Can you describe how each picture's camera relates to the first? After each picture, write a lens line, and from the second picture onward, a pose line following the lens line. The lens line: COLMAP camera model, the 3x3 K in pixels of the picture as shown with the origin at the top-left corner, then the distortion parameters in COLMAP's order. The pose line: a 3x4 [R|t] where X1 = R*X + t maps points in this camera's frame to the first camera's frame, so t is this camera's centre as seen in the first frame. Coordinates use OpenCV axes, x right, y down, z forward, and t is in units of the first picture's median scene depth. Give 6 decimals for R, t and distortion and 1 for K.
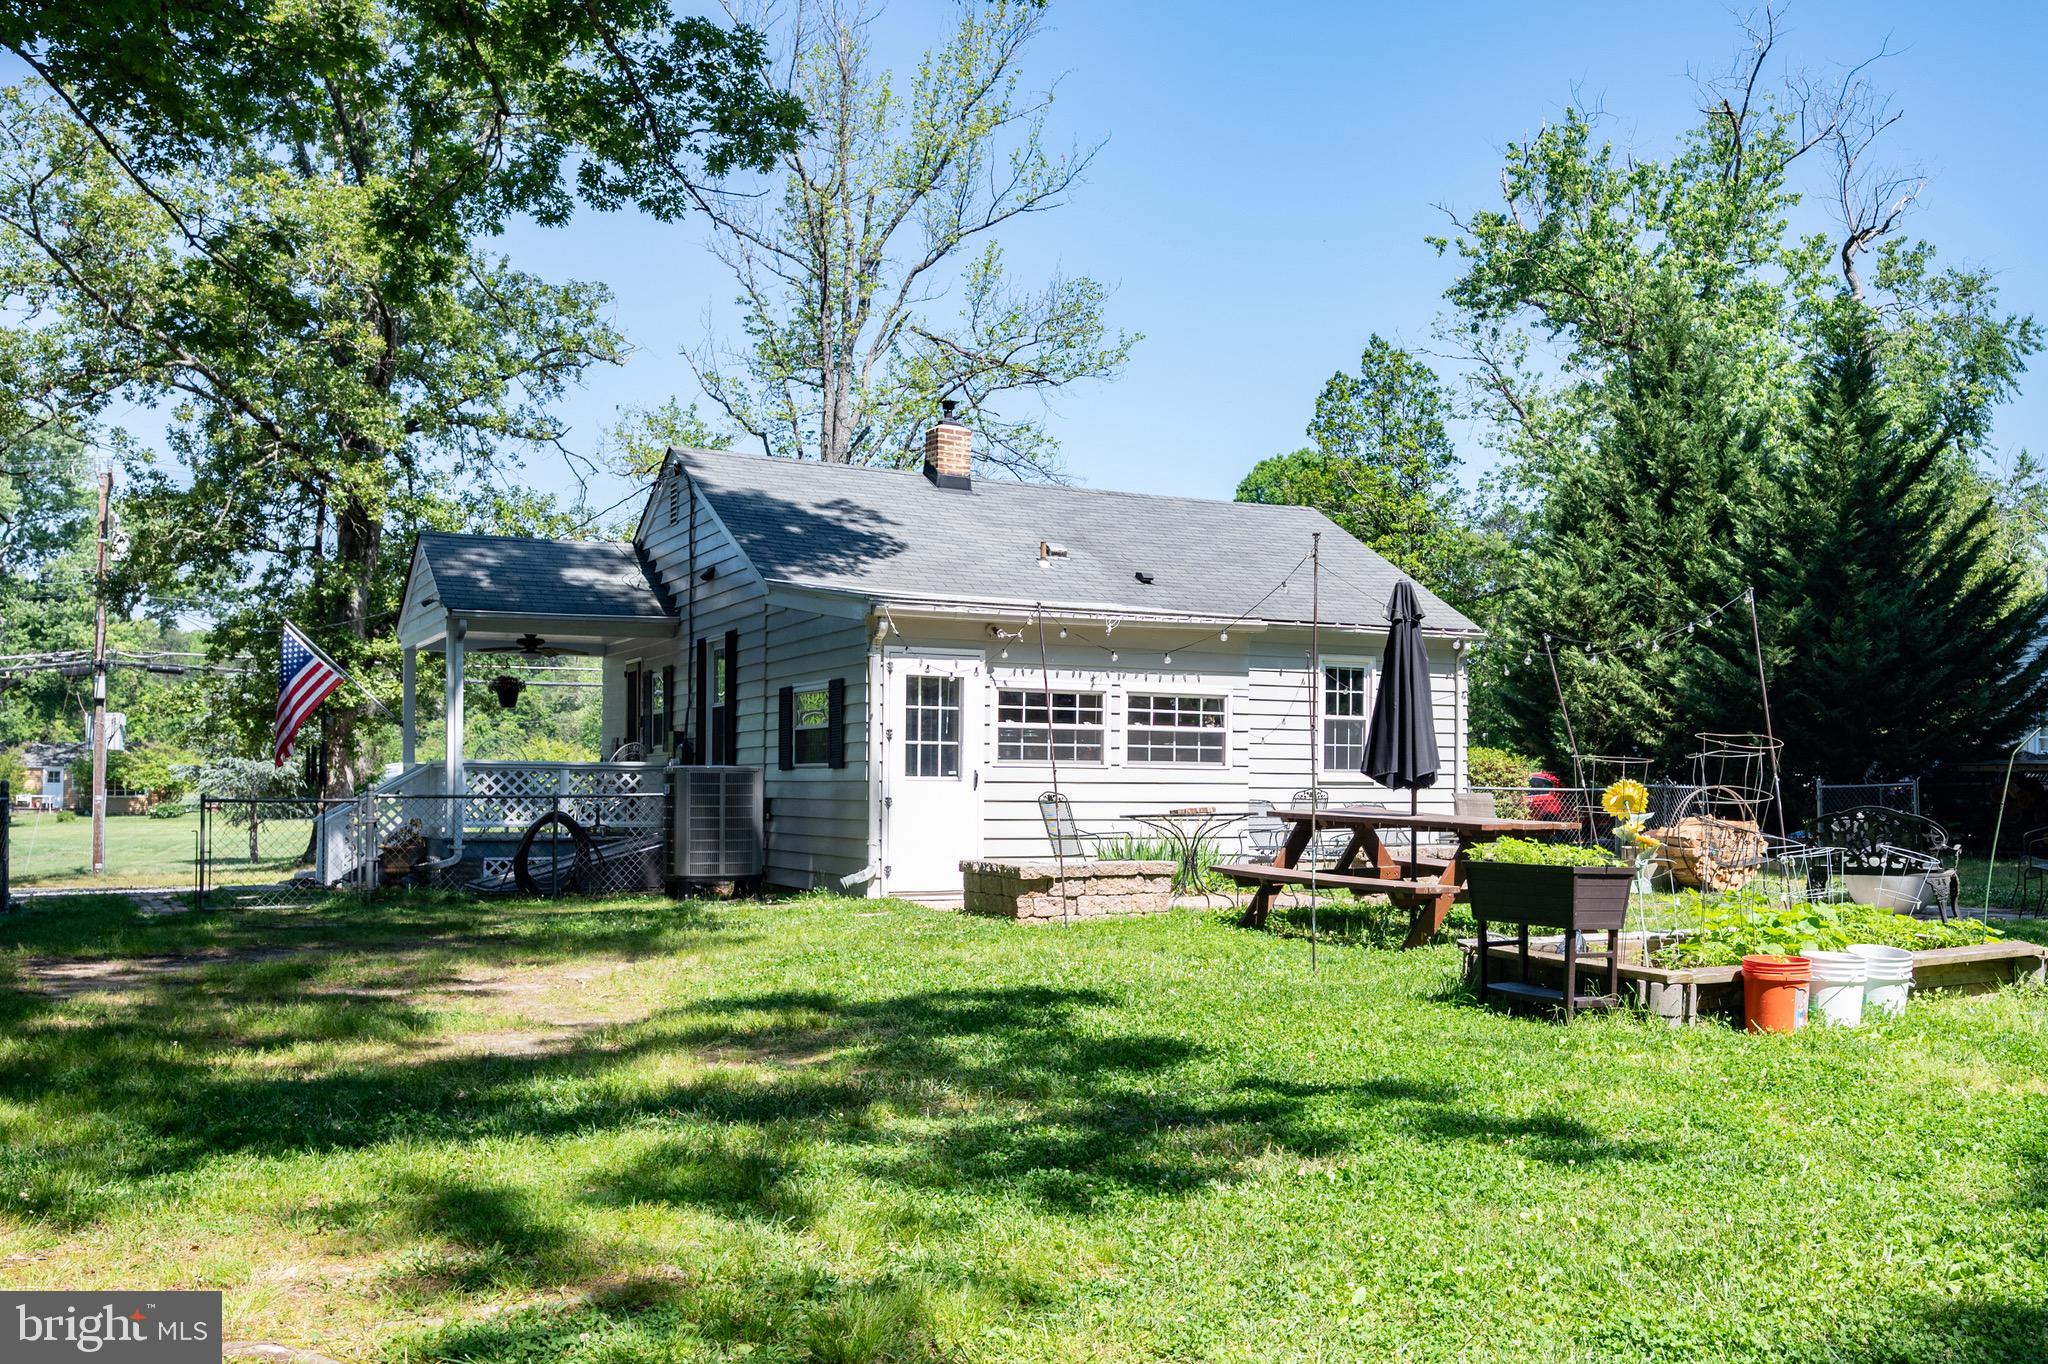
lens RADIAL K [[1940.7, 0, 1302.2], [0, 1940.7, 755.4], [0, 0, 1]] dist [-0.001435, 0.007624]
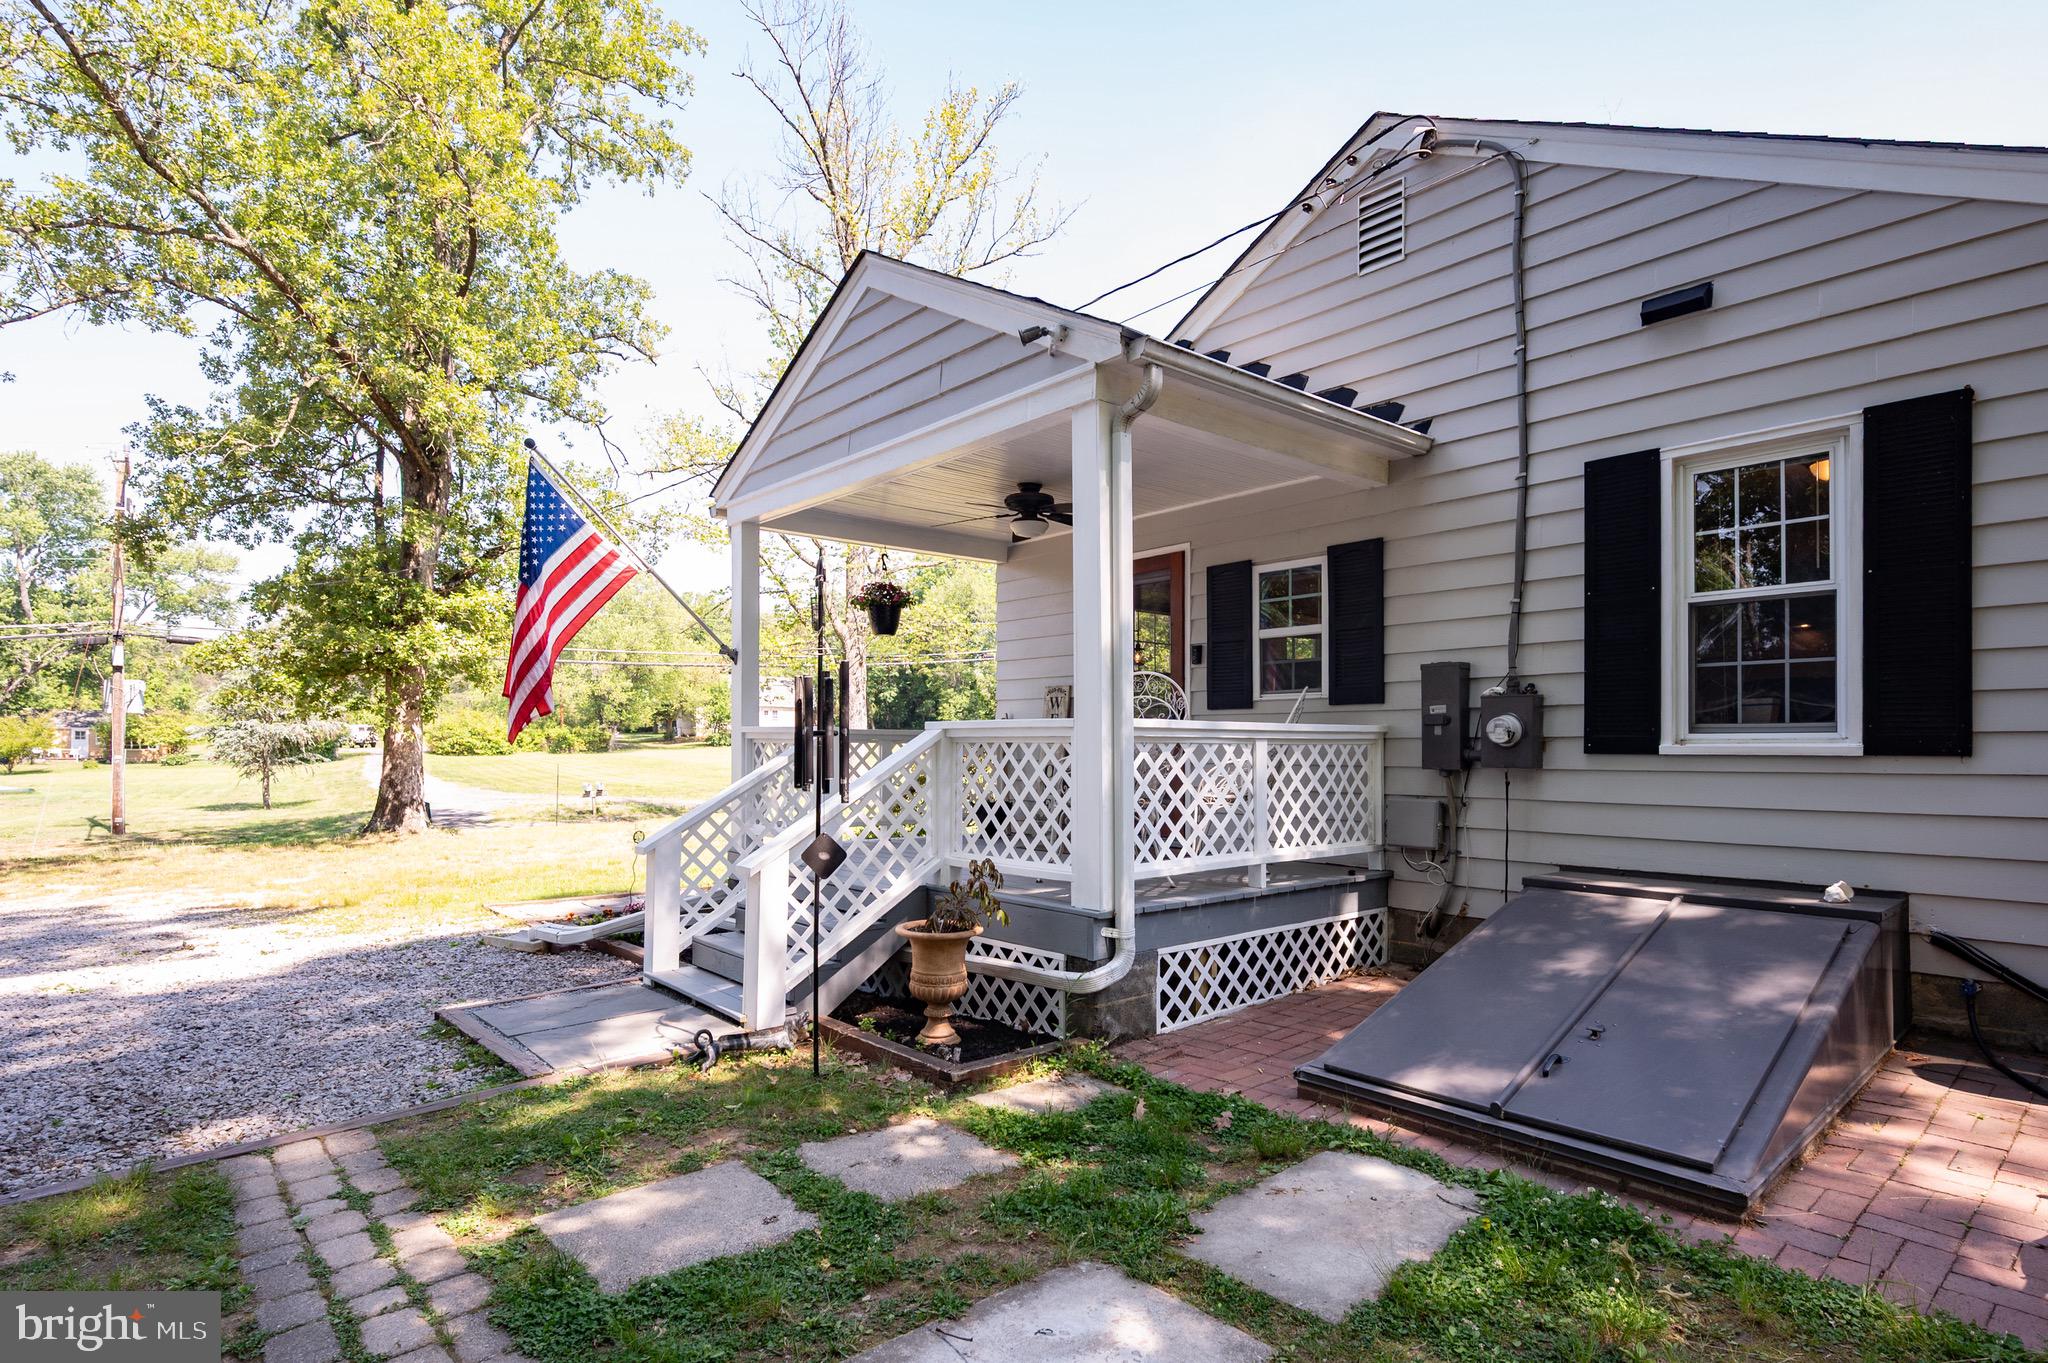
lens RADIAL K [[1039.4, 0, 1067.7], [0, 1039.4, 733.9], [0, 0, 1]] dist [-0.002022, -0.000327]
pose [[0.982605, -0.002977, 0.185683, -0.450317], [0.000459, 0.999907, 0.013602, 0.002229], [-0.185706, -0.013280, 0.982516, 0.727455]]
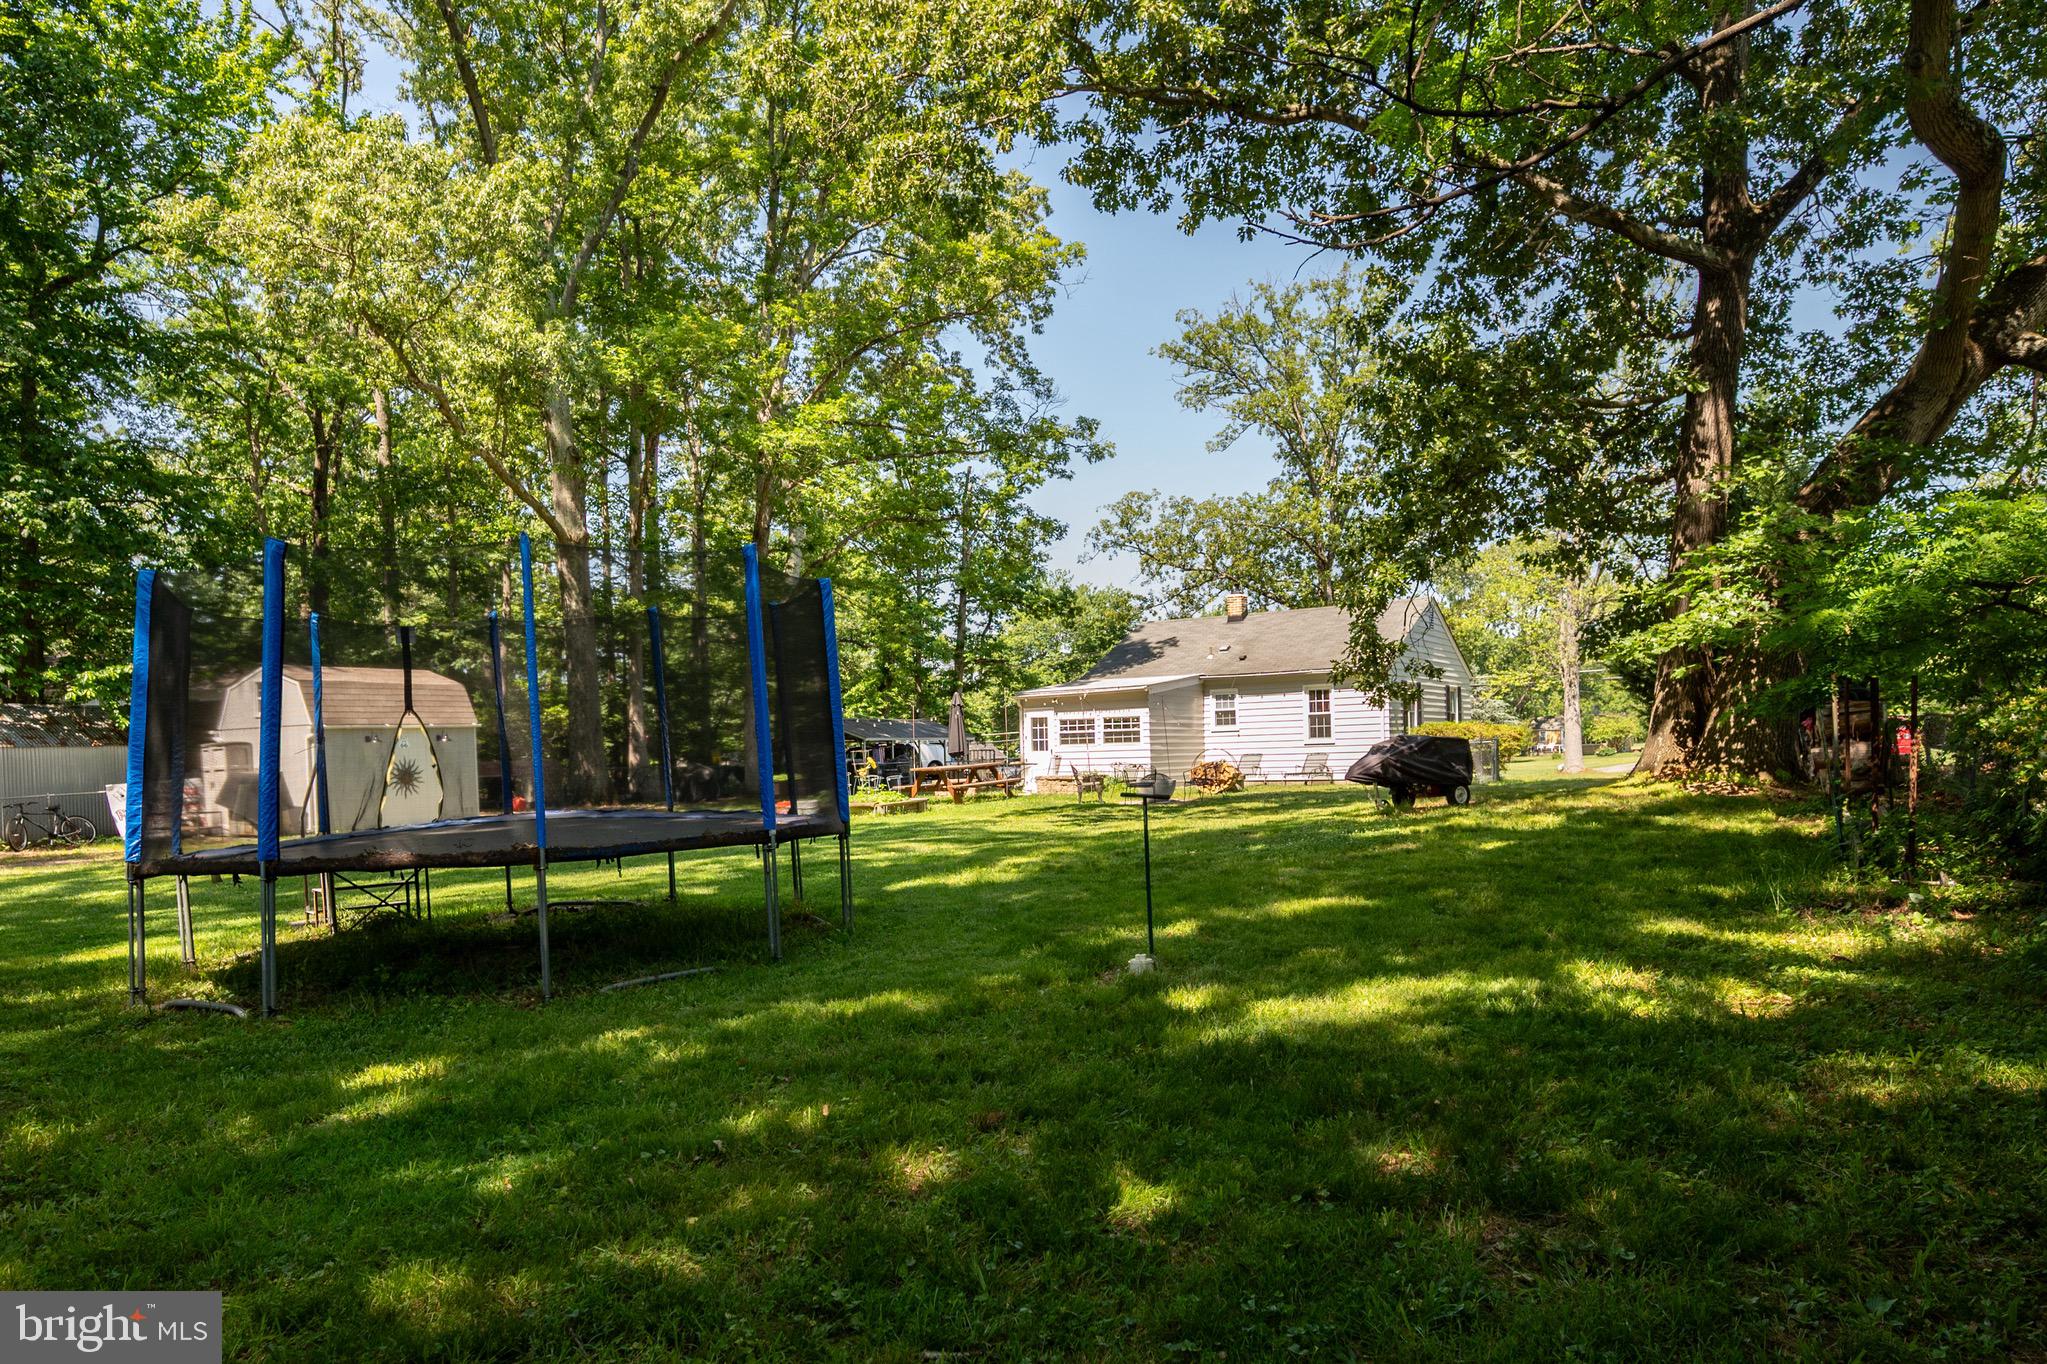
lens RADIAL K [[1278.0, 0, 1019.0], [0, 1278.0, 762.3], [0, 0, 1]] dist [0.008827, 0.000670]
pose [[0.415794, -0.009638, -0.909408, 1.156876], [0.046467, 0.998863, 0.010659, 0.004104], [0.908271, -0.046689, 0.415769, 0.116576]]
